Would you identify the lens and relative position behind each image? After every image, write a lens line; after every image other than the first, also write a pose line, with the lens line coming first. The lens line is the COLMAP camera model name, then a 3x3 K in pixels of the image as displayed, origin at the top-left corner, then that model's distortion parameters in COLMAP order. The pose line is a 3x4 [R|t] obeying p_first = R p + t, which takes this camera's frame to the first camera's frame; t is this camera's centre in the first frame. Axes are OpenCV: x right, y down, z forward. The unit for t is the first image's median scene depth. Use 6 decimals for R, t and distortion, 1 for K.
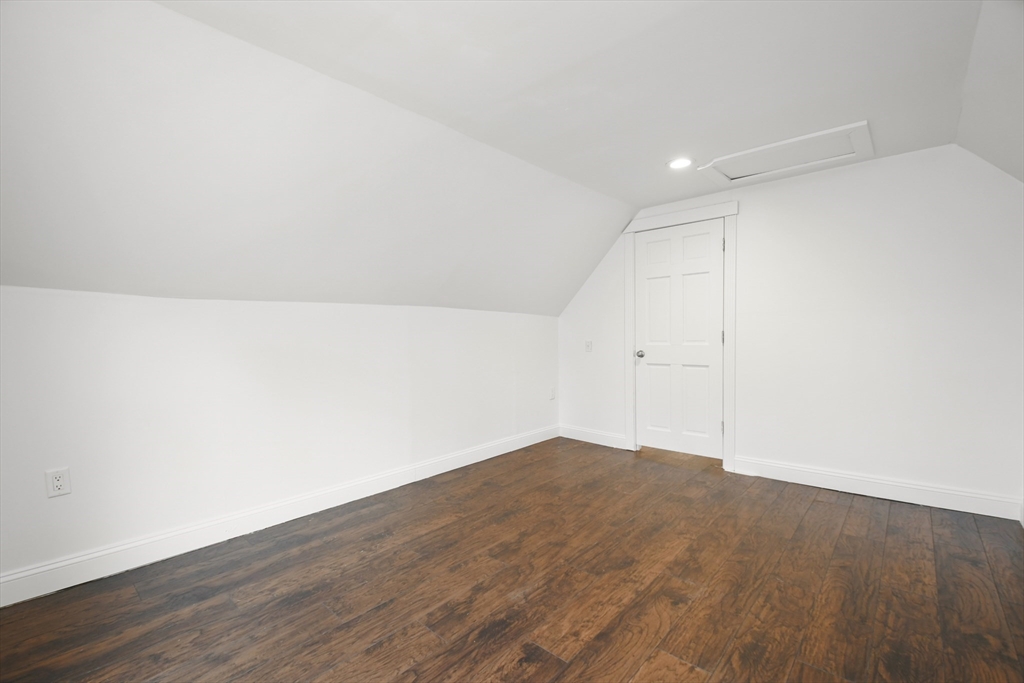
lens RADIAL K [[450.9, 0, 512.0], [0, 450.9, 341.5], [0, 0, 1]] dist [0.002804, -0.000481]
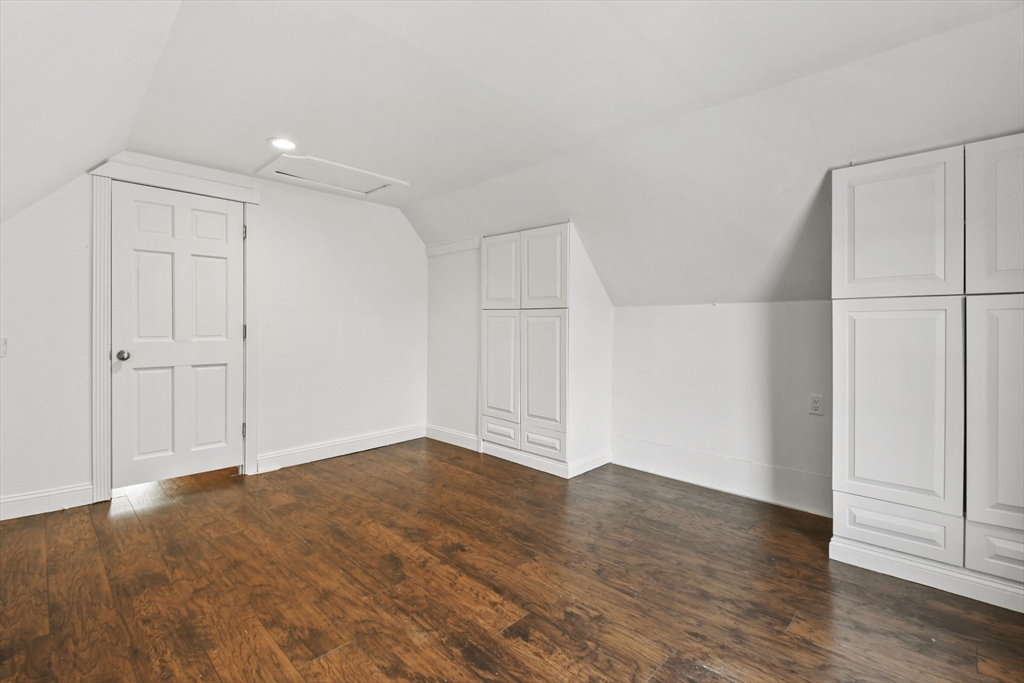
lens RADIAL K [[454.8, 0, 511.4], [0, 454.8, 321.8], [0, 0, 1]] dist [0.001267, -0.000922]
pose [[0.041050, 0.019159, 0.998973, -0.739962], [0.011779, 0.999737, -0.019658, -0.007869], [-0.999088, 0.012574, 0.040813, 0.691630]]
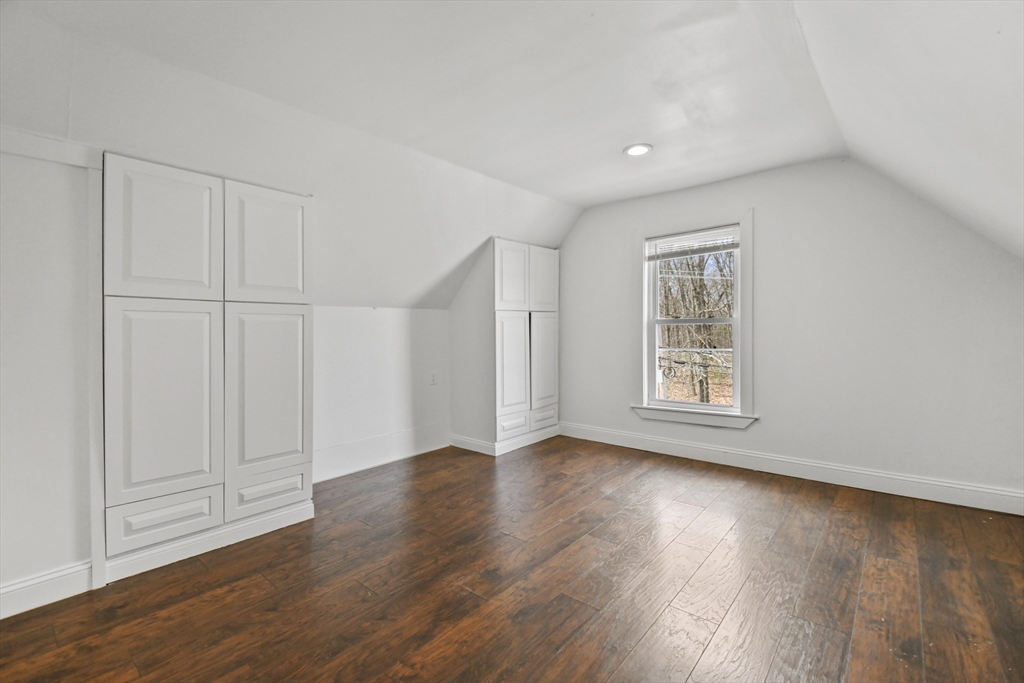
lens RADIAL K [[454.8, 0, 511.4], [0, 454.8, 321.8], [0, 0, 1]] dist [0.001267, -0.000922]
pose [[-0.999511, 0.021900, -0.022315, 0.284135], [0.021663, 0.999707, 0.010816, -0.036608], [0.022545, 0.010327, -0.999692, 1.800367]]
